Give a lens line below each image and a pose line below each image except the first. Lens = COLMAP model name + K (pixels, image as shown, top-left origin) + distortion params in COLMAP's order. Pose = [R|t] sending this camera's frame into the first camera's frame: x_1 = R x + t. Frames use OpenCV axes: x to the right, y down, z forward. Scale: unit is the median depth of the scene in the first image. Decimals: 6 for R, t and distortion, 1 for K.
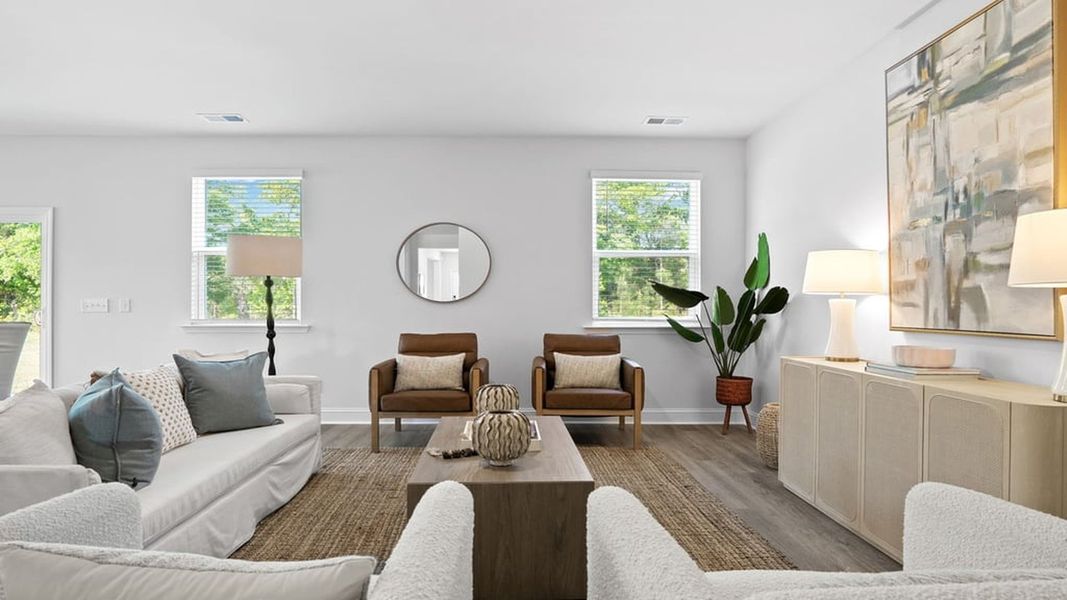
lens RADIAL K [[645.4, 0, 527.2], [0, 645.4, 298.3], [0, 0, 1]] dist [-0.013544, 0.001798]
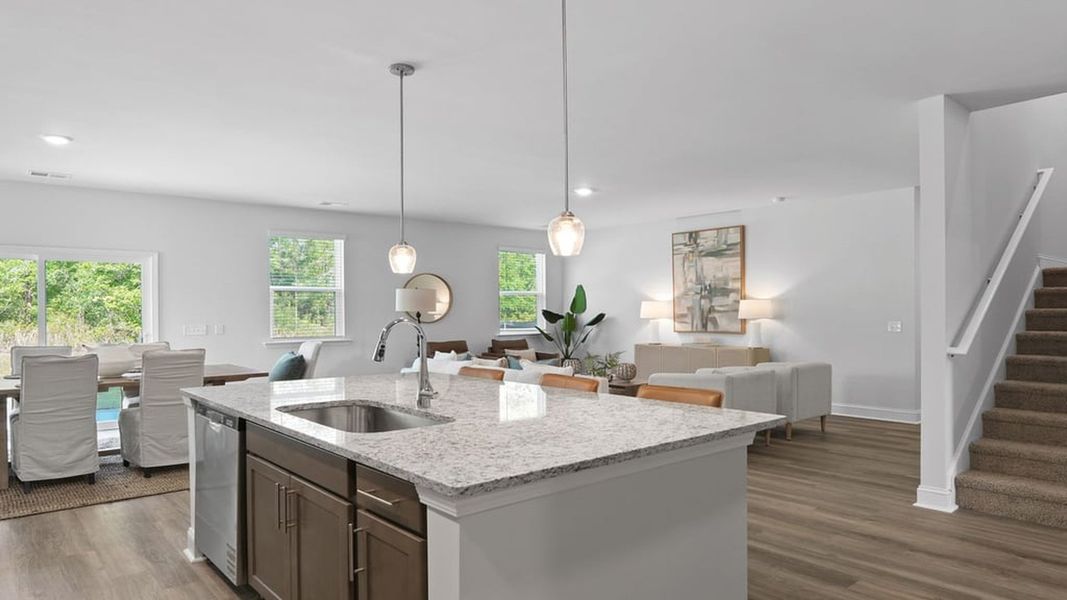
lens RADIAL K [[655.9, 0, 527.1], [0, 655.9, 313.4], [0, 0, 1]] dist [-0.016865, 0.004476]
pose [[0.776537, -0.009705, 0.629997, -1.790355], [0.001610, 0.999909, 0.013420, -0.071353], [-0.630070, -0.009407, 0.776482, -0.798983]]
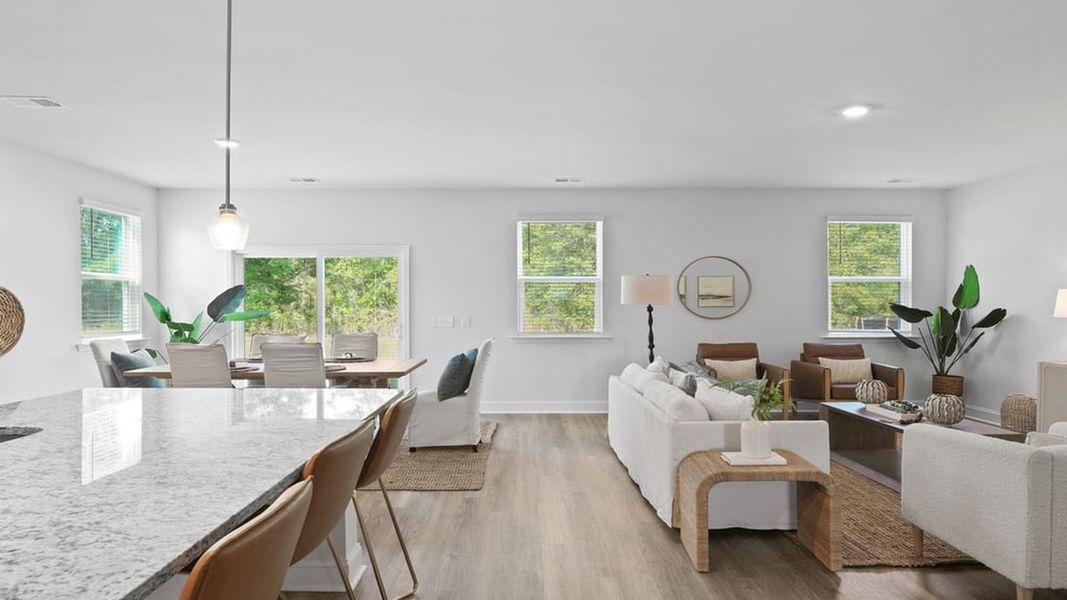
lens RADIAL K [[661.3, 0, 530.3], [0, 661.3, 306.3], [0, 0, 1]] dist [-0.014708, 0.003685]
pose [[0.999976, -0.003277, -0.006142, -0.894775], [0.003359, 0.999906, 0.013297, -0.067164], [0.006098, -0.013317, 0.999893, -0.577558]]
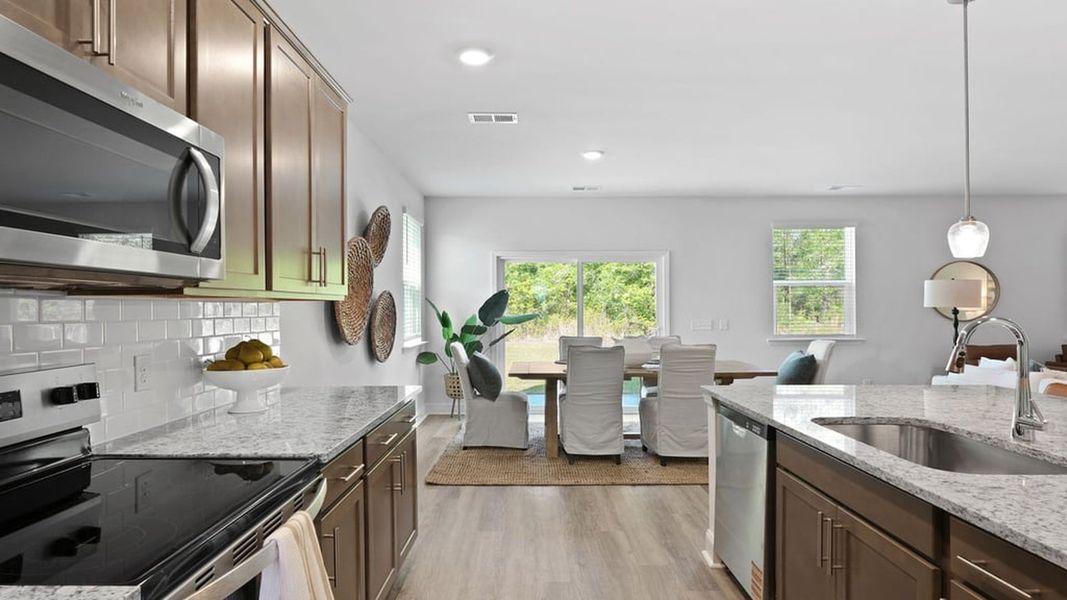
lens RADIAL K [[661.3, 0, 530.3], [0, 661.3, 306.3], [0, 0, 1]] dist [-0.014708, 0.003685]
pose [[0.999598, -0.005835, -0.027751, -1.801363], [0.006013, 0.999962, 0.006315, -0.069759], [0.027713, -0.006479, 0.999595, -0.676449]]
